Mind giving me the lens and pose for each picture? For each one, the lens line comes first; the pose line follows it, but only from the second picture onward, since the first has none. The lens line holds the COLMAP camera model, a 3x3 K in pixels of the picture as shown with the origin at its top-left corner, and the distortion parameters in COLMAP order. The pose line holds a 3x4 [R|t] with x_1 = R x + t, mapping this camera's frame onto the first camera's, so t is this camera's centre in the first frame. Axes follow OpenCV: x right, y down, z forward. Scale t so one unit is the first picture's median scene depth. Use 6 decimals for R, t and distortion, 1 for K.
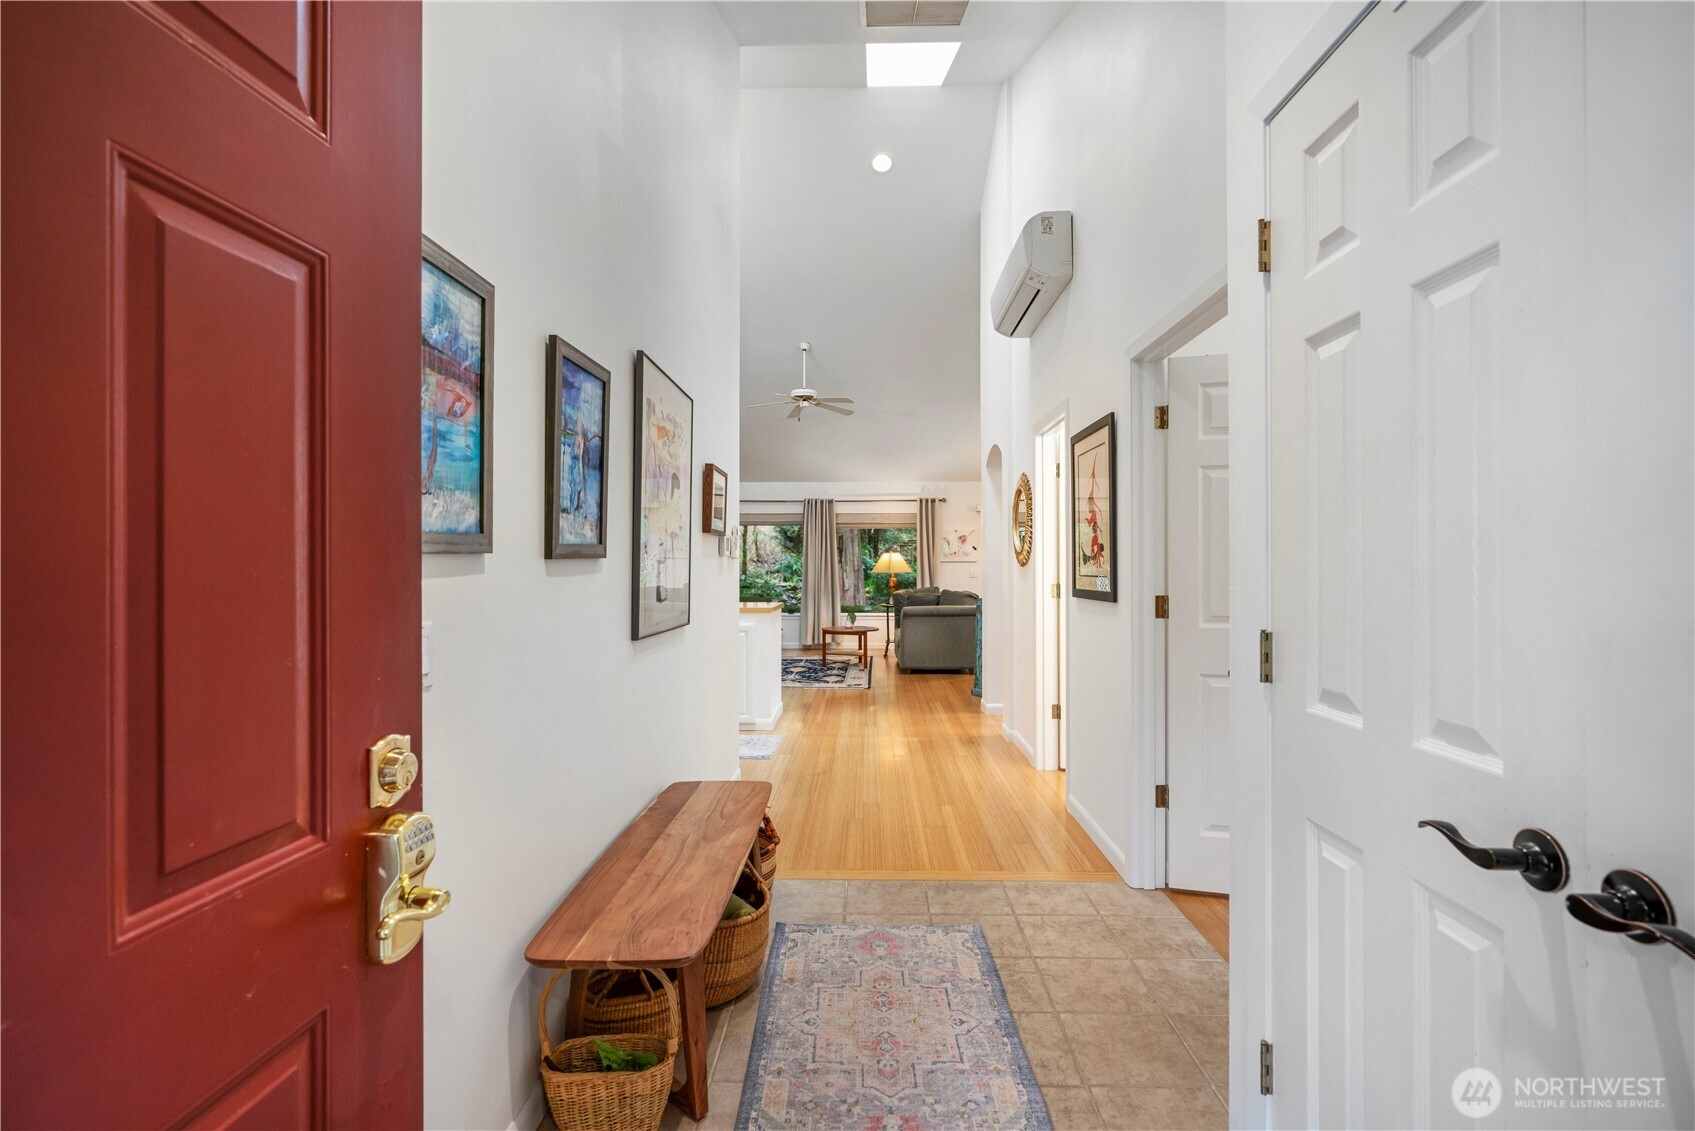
lens RADIAL K [[782.4, 0, 847.5], [0, 782.4, 565.5], [0, 0, 1]] dist [-0.001793, -0.000309]
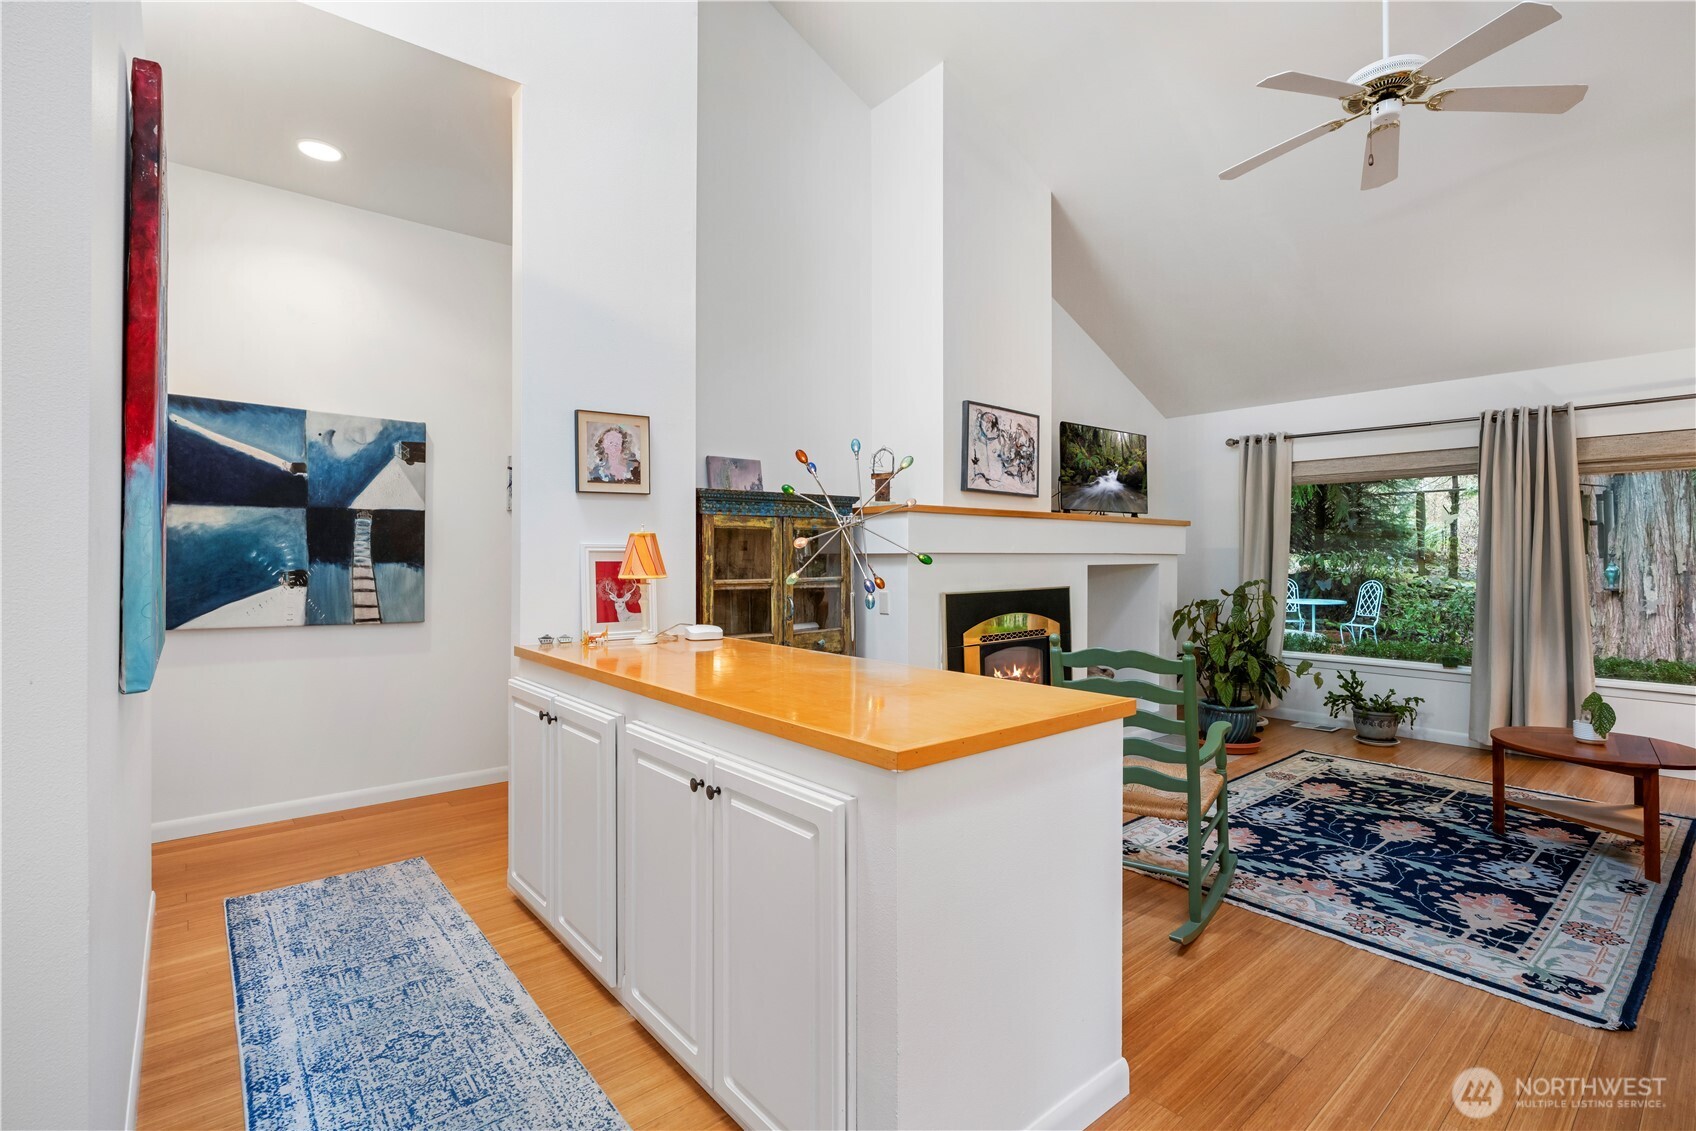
lens RADIAL K [[782.8, 0, 848.0], [0, 782.8, 565.5], [0, 0, 1]] dist [-0.001793, -0.000309]
pose [[0.672213, 0.003074, -0.740351, 0.032216], [0.004949, 0.999950, 0.008645, -0.004456], [0.740341, -0.009476, 0.672165, 0.437331]]
